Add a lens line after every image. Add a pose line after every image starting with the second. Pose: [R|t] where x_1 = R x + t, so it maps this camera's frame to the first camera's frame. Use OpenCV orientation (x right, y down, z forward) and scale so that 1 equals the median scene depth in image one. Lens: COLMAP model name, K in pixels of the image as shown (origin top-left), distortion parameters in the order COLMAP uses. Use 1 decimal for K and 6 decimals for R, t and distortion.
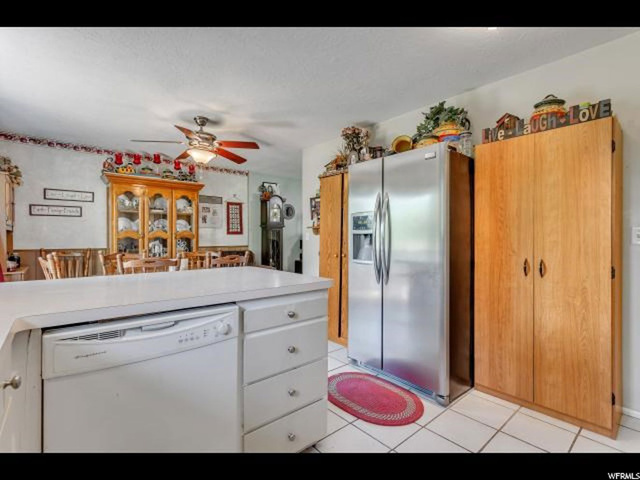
lens RADIAL K [[304.7, 0, 317.2], [0, 304.7, 243.5], [0, 0, 1]] dist [-0.000356, -0.000412]
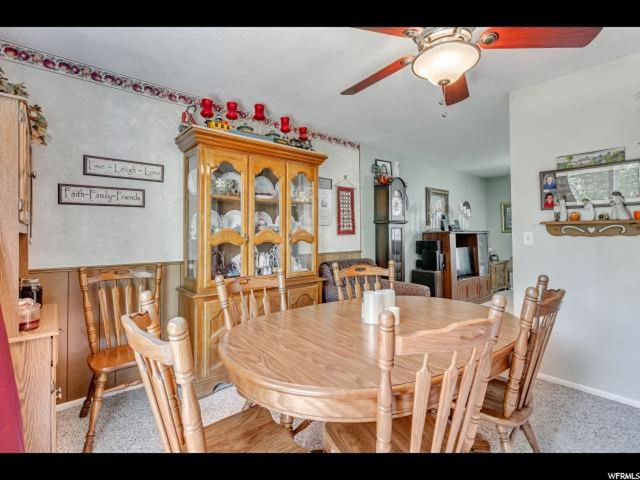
lens RADIAL K [[312.7, 0, 318.8], [0, 312.7, 233.2], [0, 0, 1]] dist [-0.000481, 0.000326]
pose [[0.999877, -0.006622, -0.014183, -0.434114], [0.006275, 0.999682, -0.024432, -0.022294], [0.014340, 0.024340, 0.999601, 0.415138]]
